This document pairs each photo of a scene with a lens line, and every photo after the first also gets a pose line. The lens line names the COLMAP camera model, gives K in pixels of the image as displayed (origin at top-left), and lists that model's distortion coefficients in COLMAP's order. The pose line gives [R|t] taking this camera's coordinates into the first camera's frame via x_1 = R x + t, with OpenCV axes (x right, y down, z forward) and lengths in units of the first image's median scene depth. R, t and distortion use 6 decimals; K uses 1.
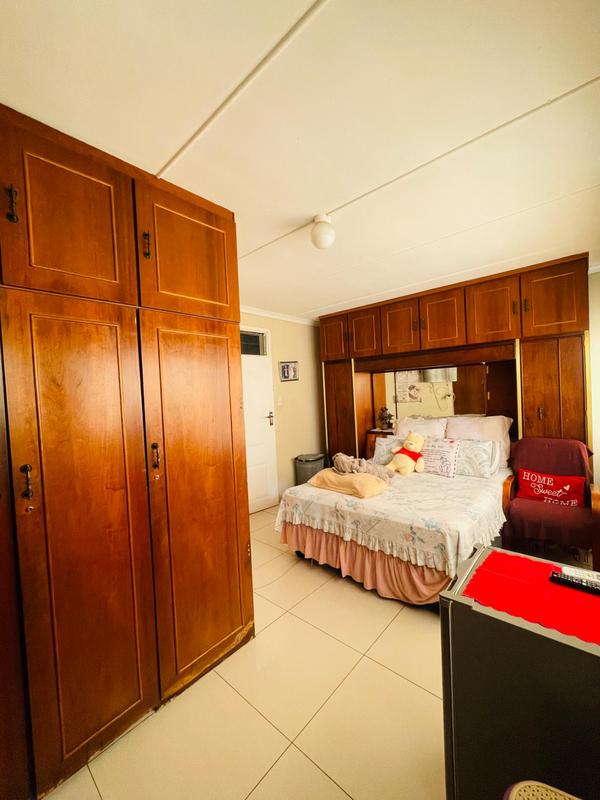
lens RADIAL K [[323.5, 0, 300.0], [0, 323.5, 400.0], [0, 0, 1]] dist [0.001693, -0.000006]
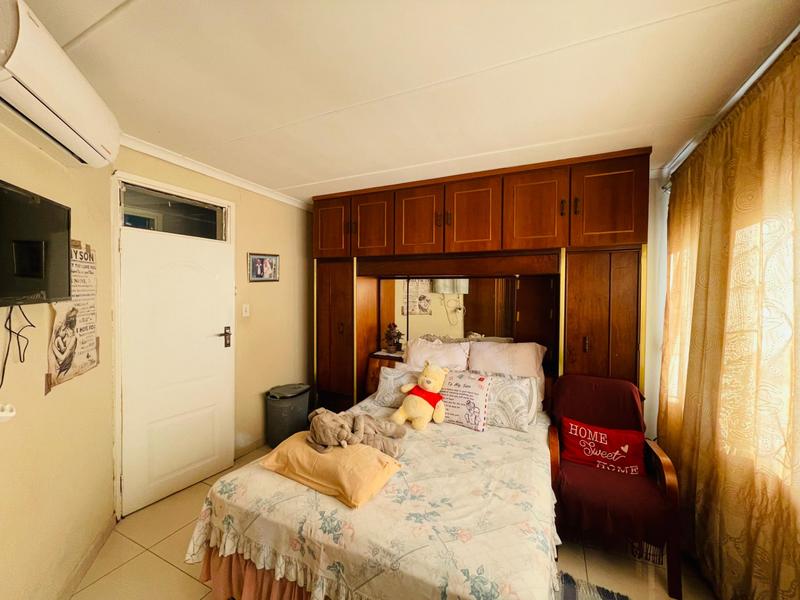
lens RADIAL K [[323.5, 0, 400.0], [0, 323.5, 300.0], [0, 0, 1]] dist [0.001693, -0.000006]
pose [[0.957346, 0.051438, 0.284329, 0.071970], [-0.048160, 0.998668, -0.018511, -0.028148], [-0.284902, 0.004028, 0.958548, 0.339041]]
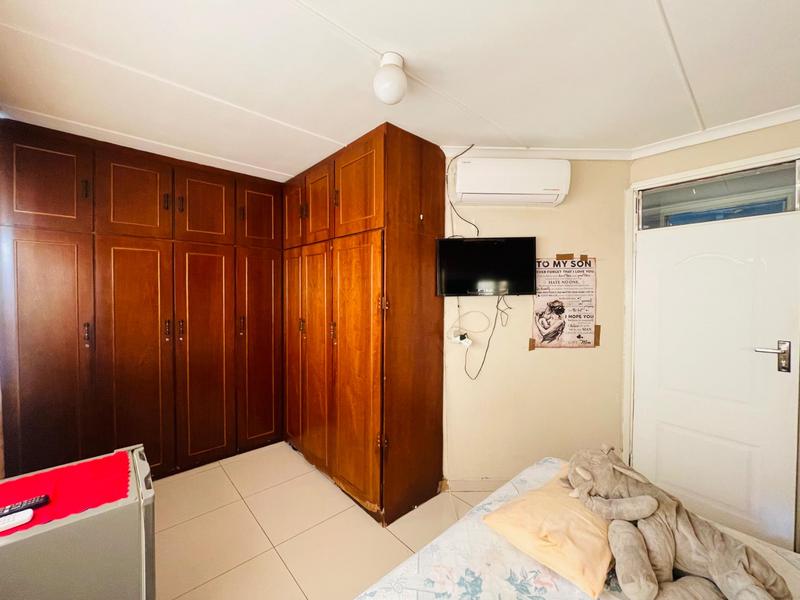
lens RADIAL K [[323.5, 0, 400.0], [0, 323.5, 300.0], [0, 0, 1]] dist [0.001693, -0.000006]
pose [[-0.104547, 0.068272, -0.992174, 0.501781], [-0.022216, 0.997232, 0.070961, -0.046635], [0.994272, 0.029461, -0.102741, 0.675212]]
